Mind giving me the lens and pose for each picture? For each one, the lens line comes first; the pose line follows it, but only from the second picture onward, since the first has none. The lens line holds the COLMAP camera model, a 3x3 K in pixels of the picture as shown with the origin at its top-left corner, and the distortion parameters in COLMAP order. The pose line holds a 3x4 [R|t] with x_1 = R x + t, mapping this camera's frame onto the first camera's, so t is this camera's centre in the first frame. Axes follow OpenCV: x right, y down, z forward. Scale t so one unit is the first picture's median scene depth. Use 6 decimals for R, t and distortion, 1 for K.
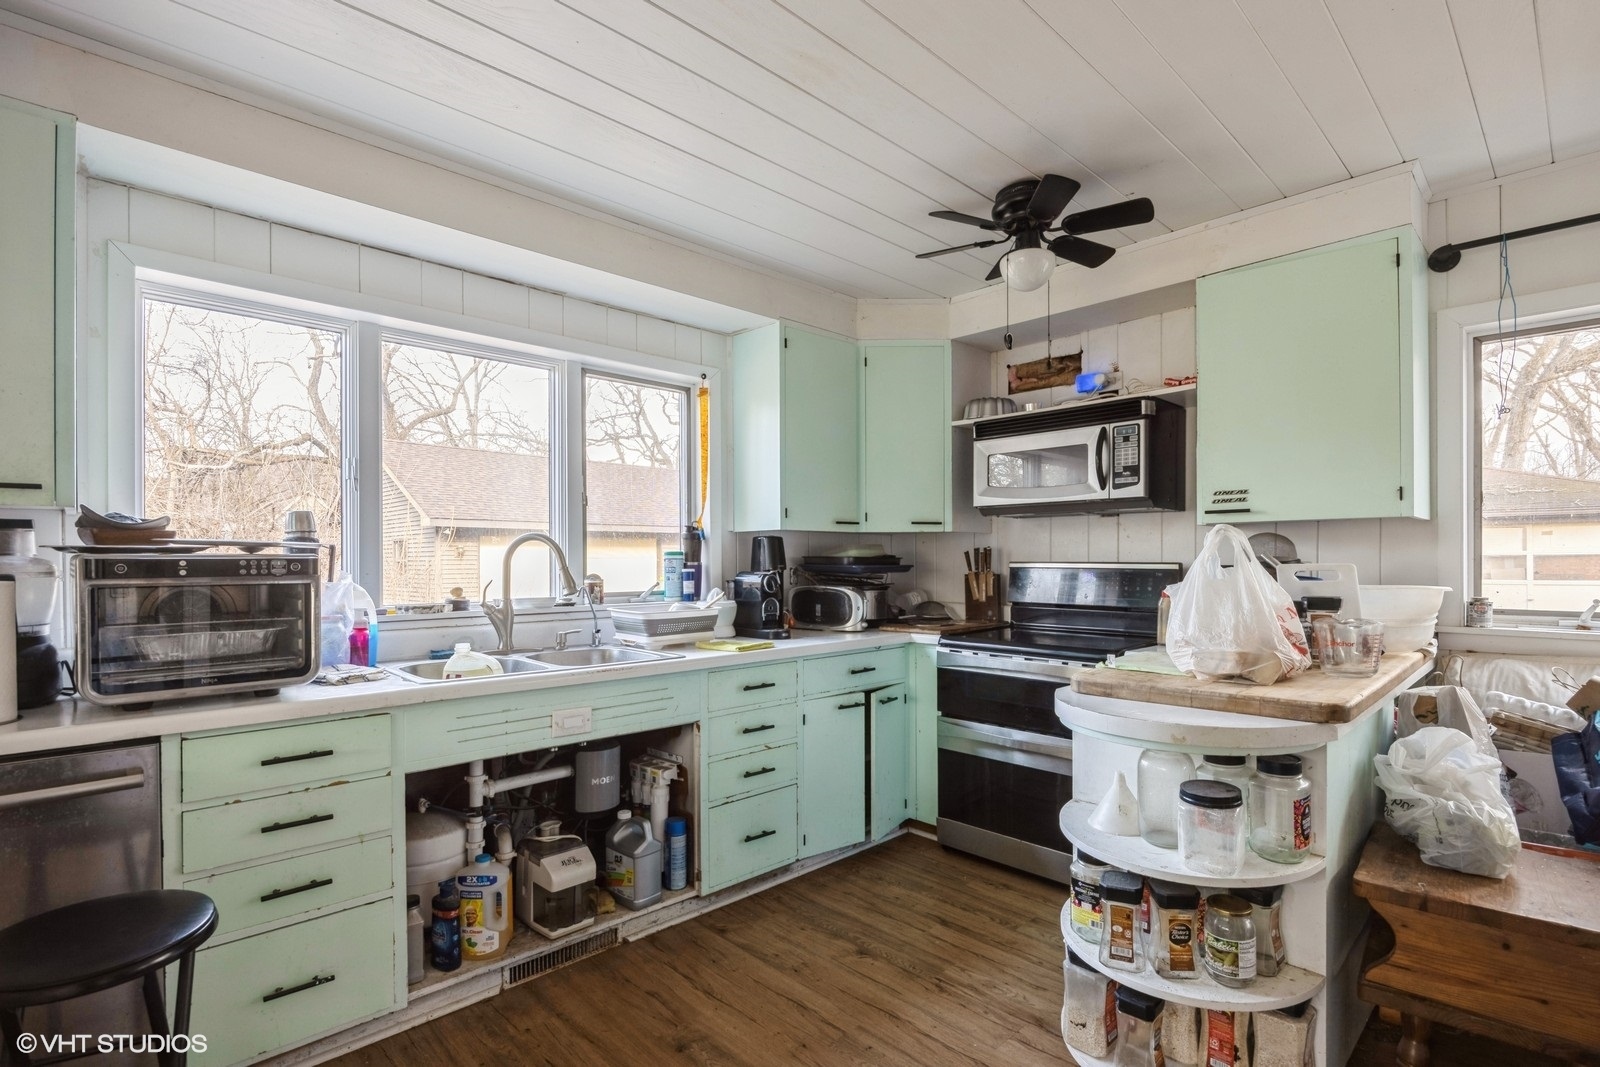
lens RADIAL K [[774.8, 0, 809.3], [0, 774.8, 560.4], [0, 0, 1]] dist [-0.006133, -0.000504]
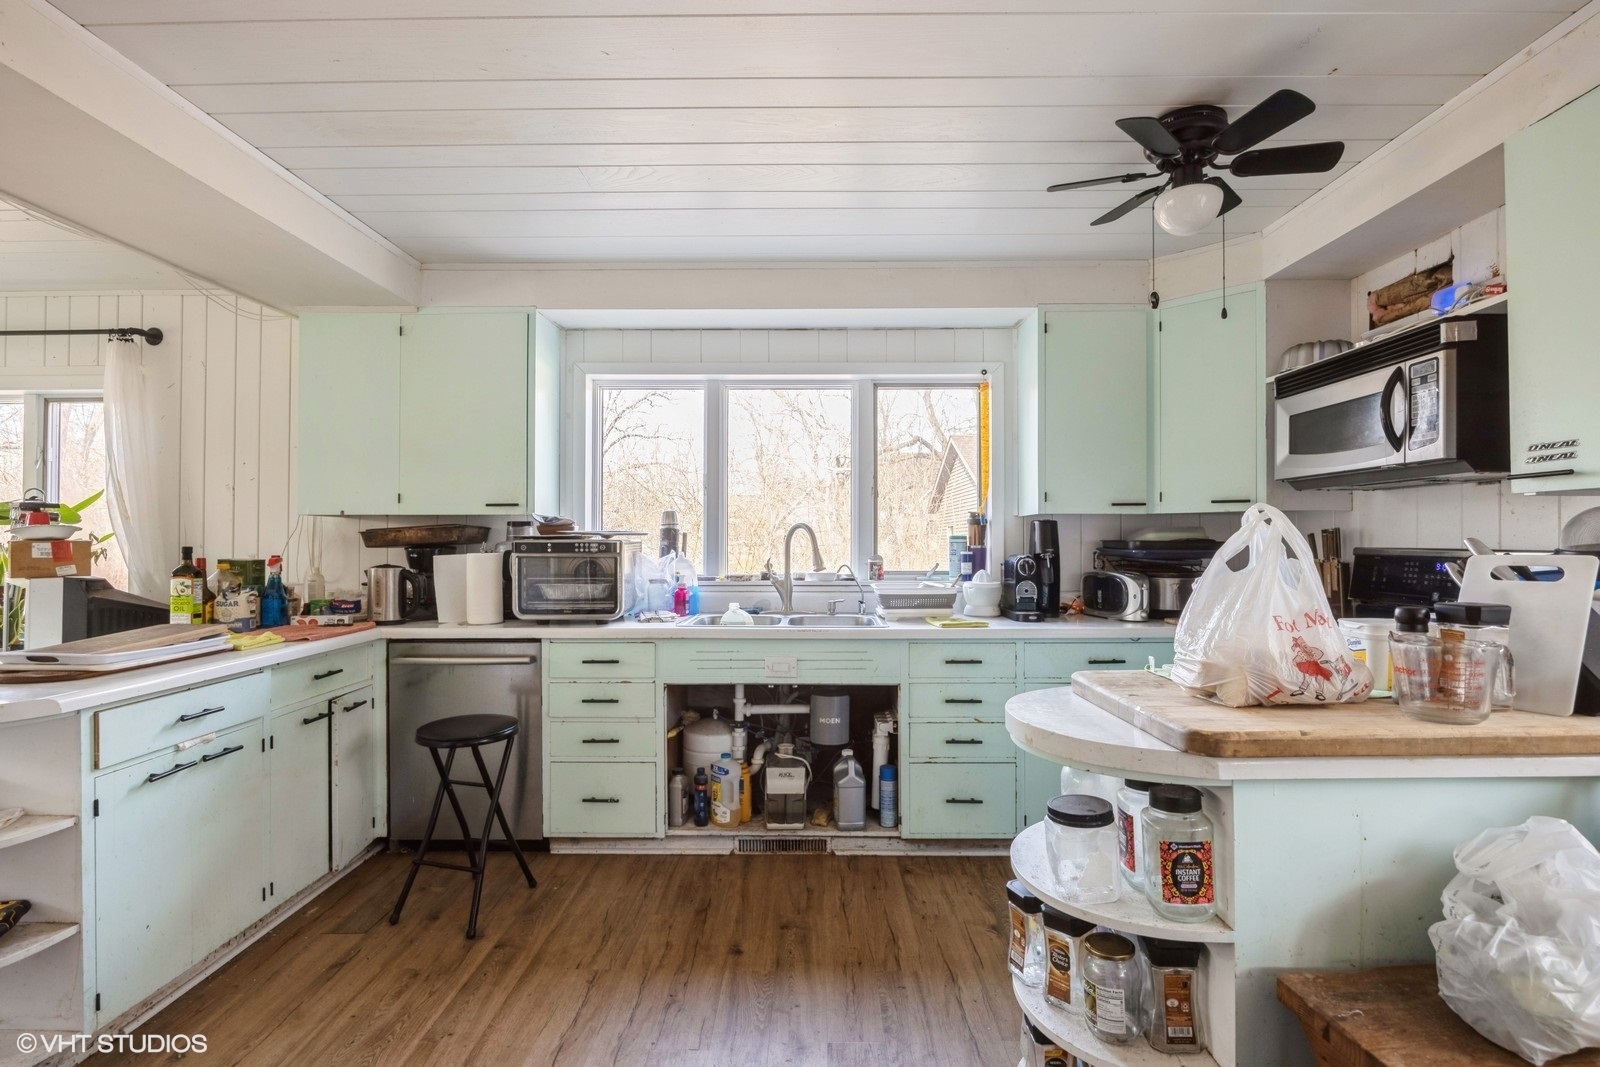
lens RADIAL K [[774.8, 0, 799.7], [0, 774.8, 534.3], [0, 0, 1]] dist [-0.006133, -0.000504]
pose [[0.706011, -0.003246, -0.708194, 0.570691], [-0.002370, 0.999973, -0.006946, -0.006549], [0.708197, 0.006583, 0.705984, 0.084037]]
